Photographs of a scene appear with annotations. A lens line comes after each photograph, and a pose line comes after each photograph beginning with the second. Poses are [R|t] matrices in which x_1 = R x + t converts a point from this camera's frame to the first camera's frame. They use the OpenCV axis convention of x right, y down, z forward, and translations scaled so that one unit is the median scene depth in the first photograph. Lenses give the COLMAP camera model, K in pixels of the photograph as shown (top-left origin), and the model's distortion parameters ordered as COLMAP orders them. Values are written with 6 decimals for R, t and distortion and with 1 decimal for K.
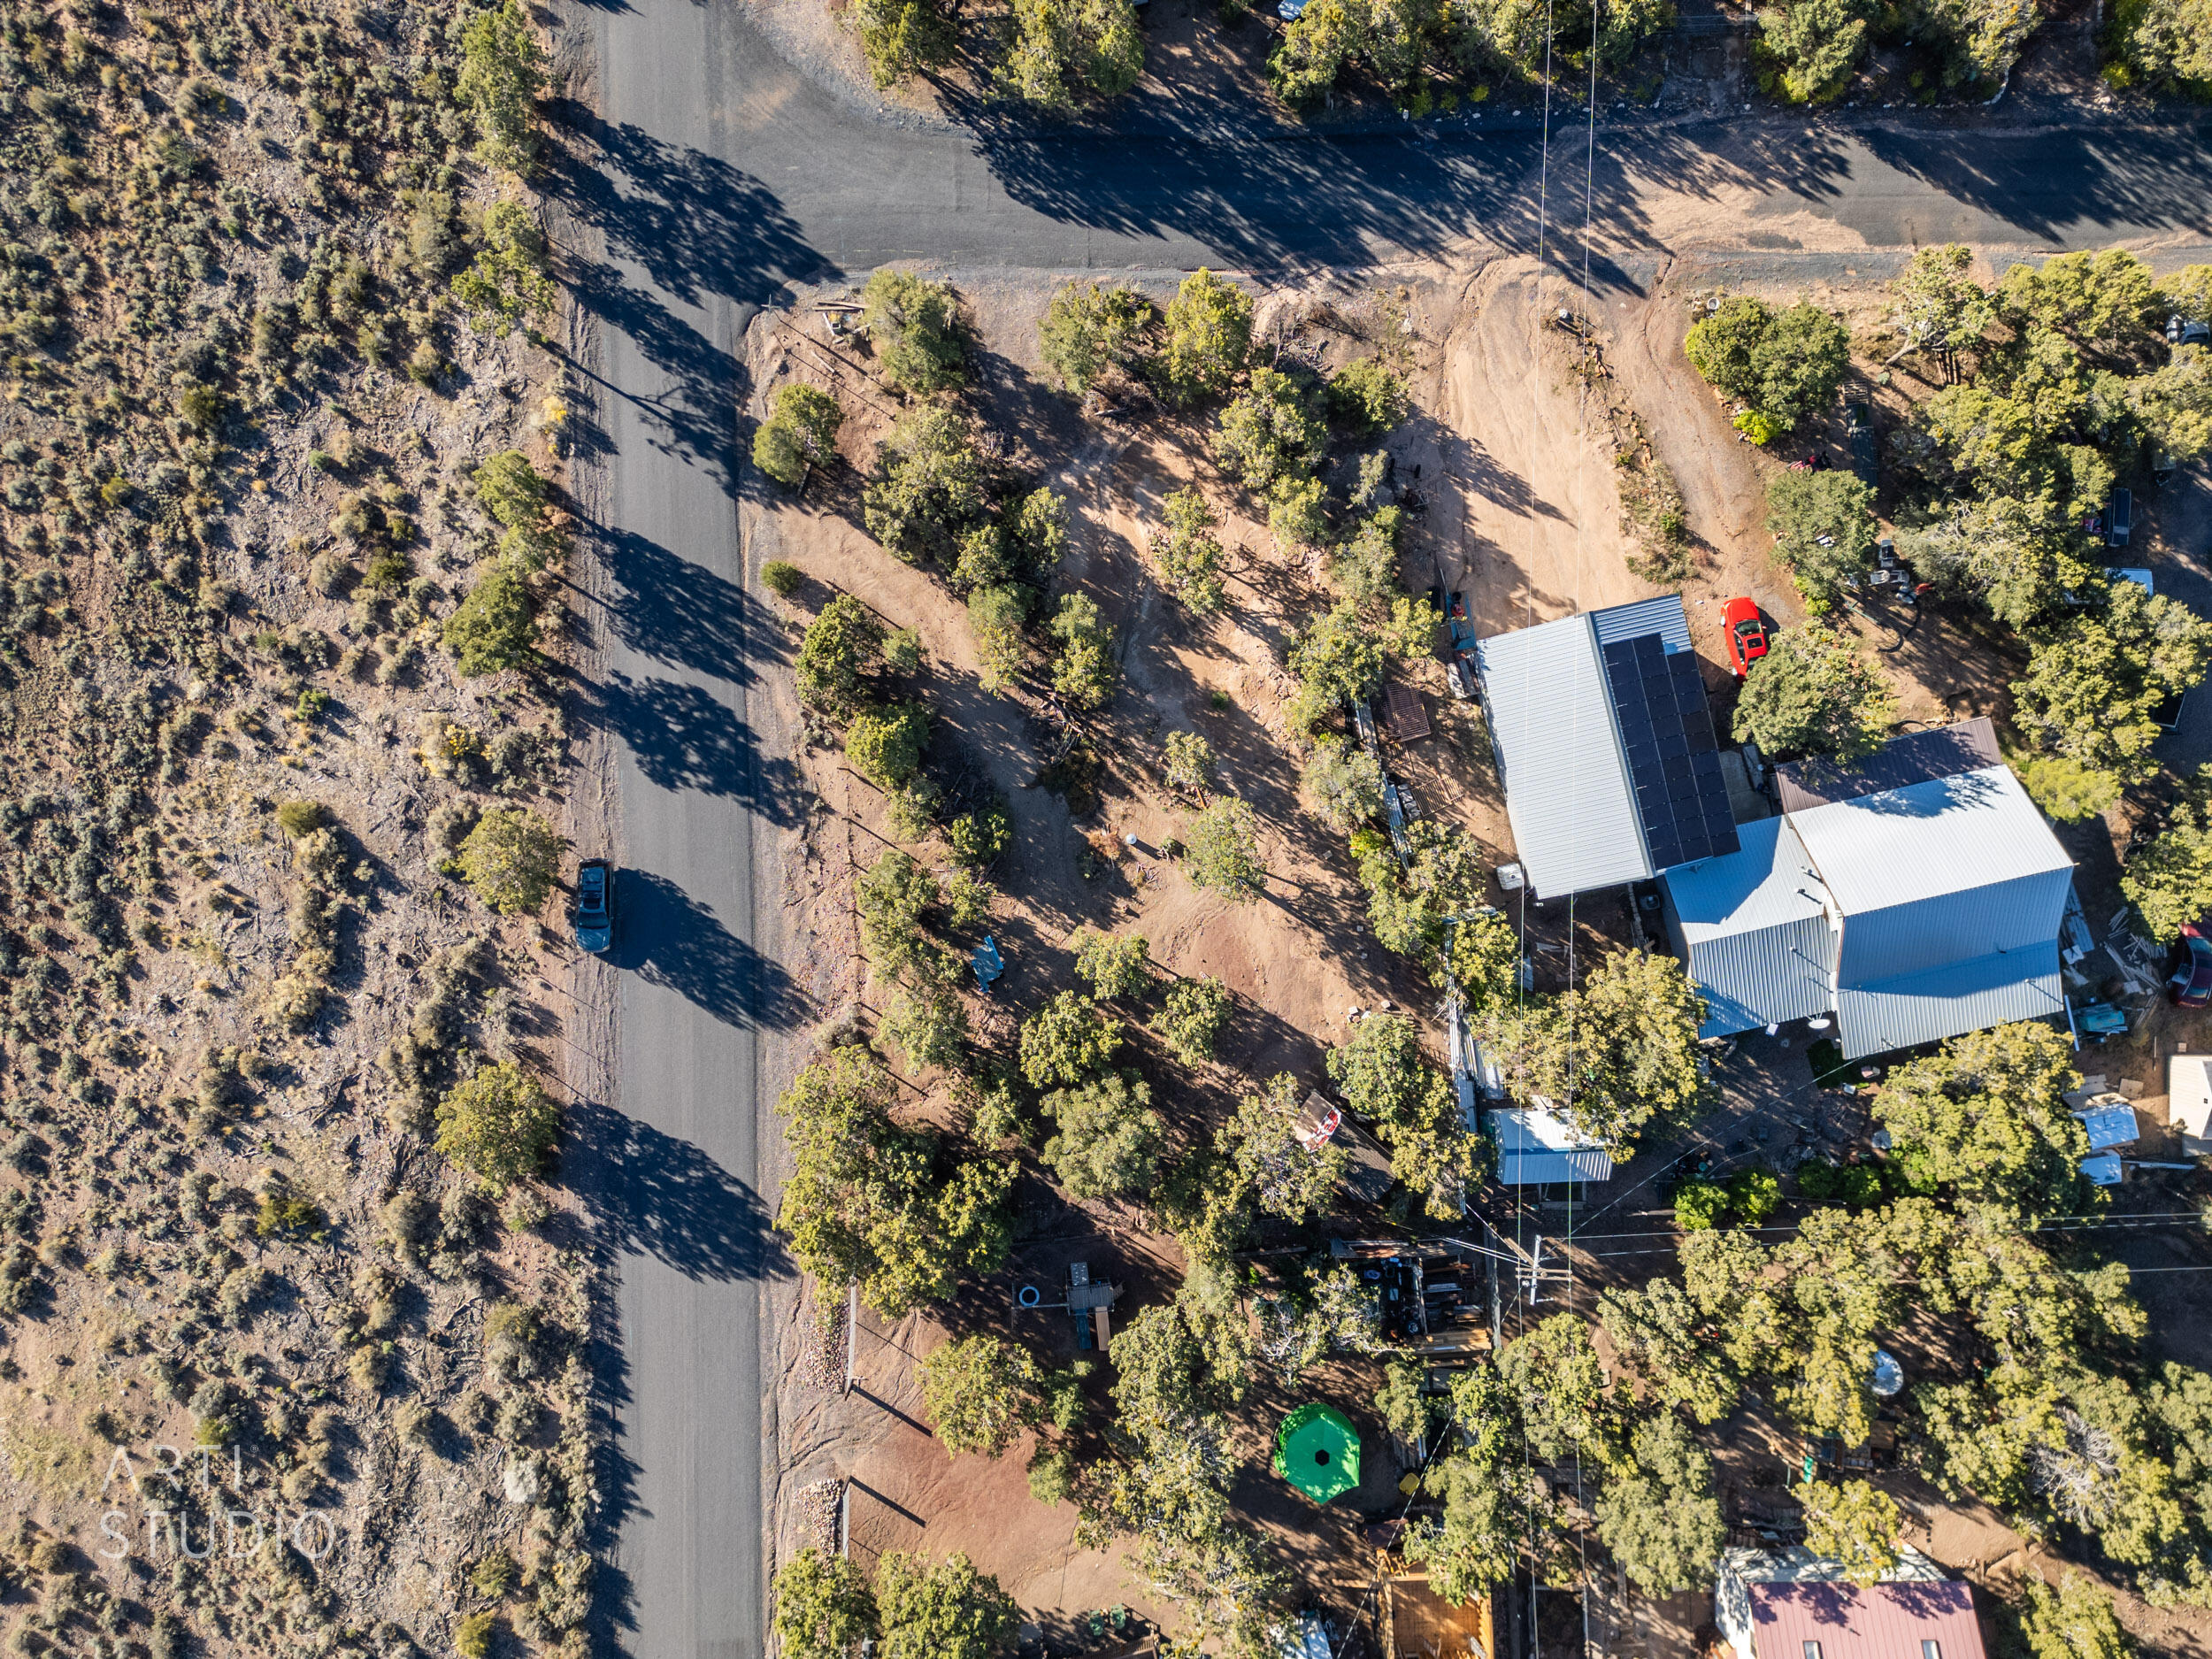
lens RADIAL K [[1538.6, 0, 1106.6], [0, 1538.6, 825.1], [0, 0, 1]] dist [0.089151, -0.085401]
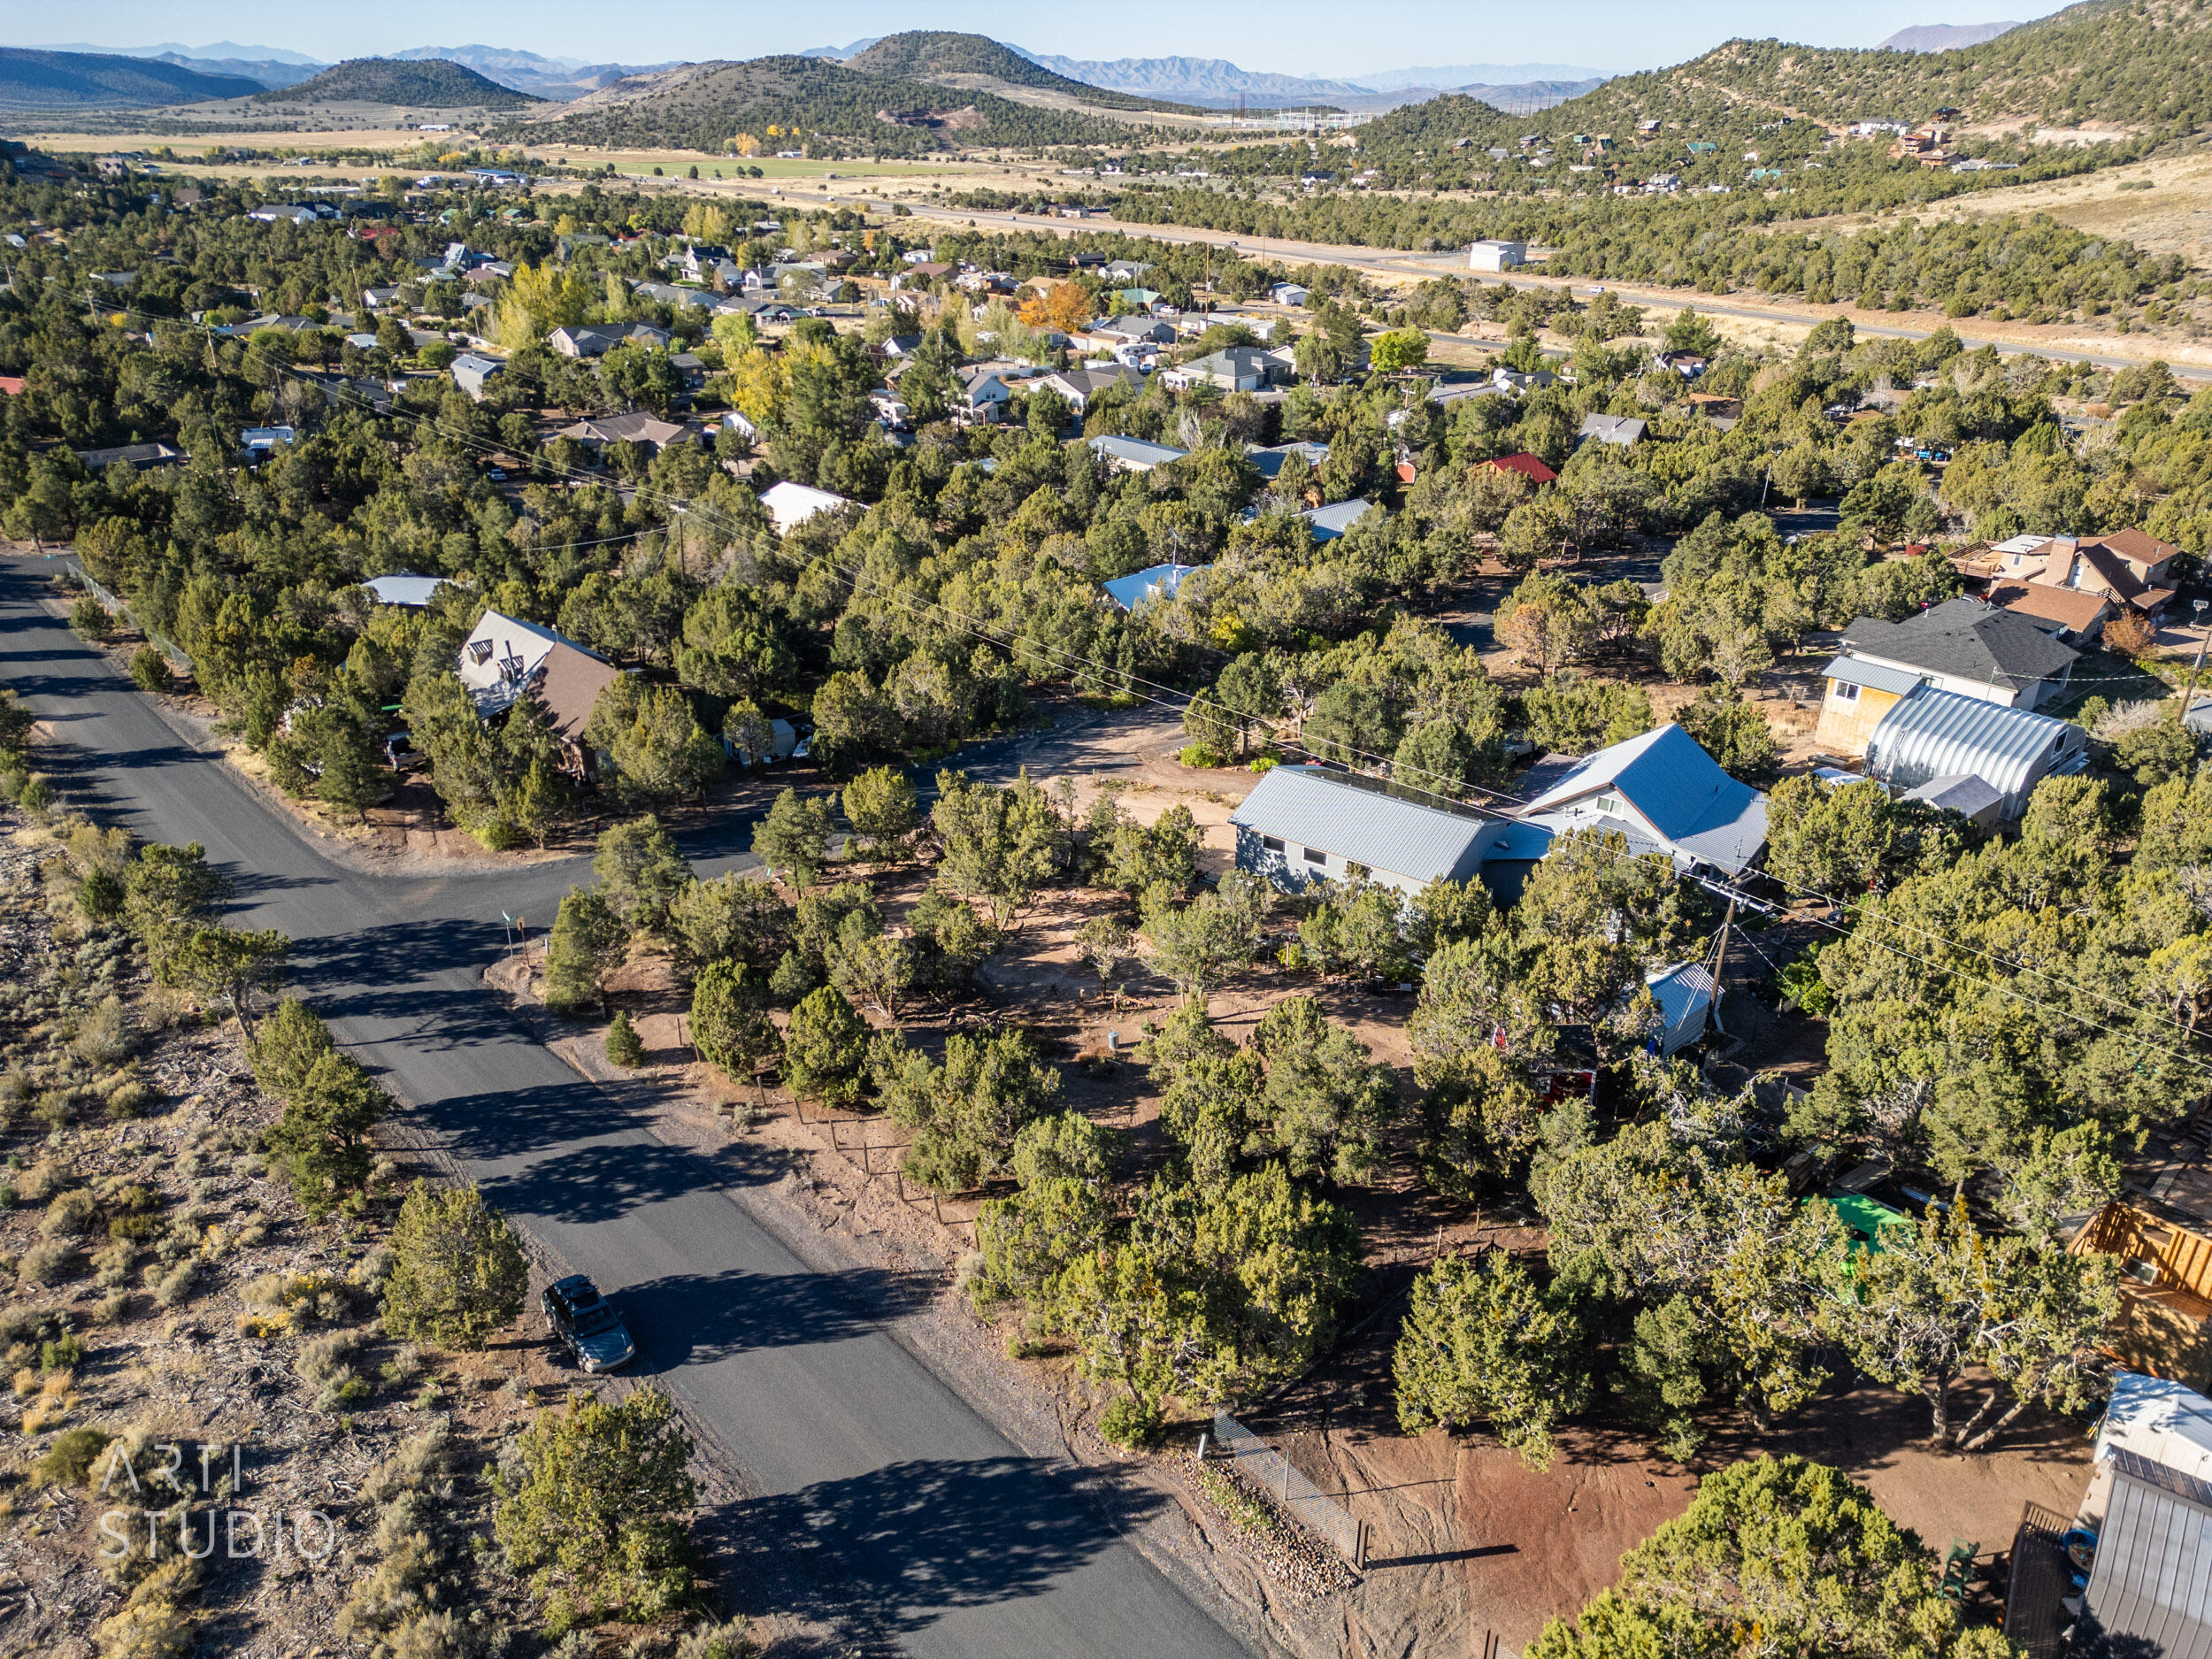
lens RADIAL K [[1538.6, 0, 1106.6], [0, 1538.6, 825.1], [0, 0, 1]] dist [0.089151, -0.085401]
pose [[0.760313, -0.282088, 0.585108, -0.497417], [0.649550, 0.334452, -0.682808, 0.601469], [-0.003079, 0.899204, 0.437518, 0.494122]]
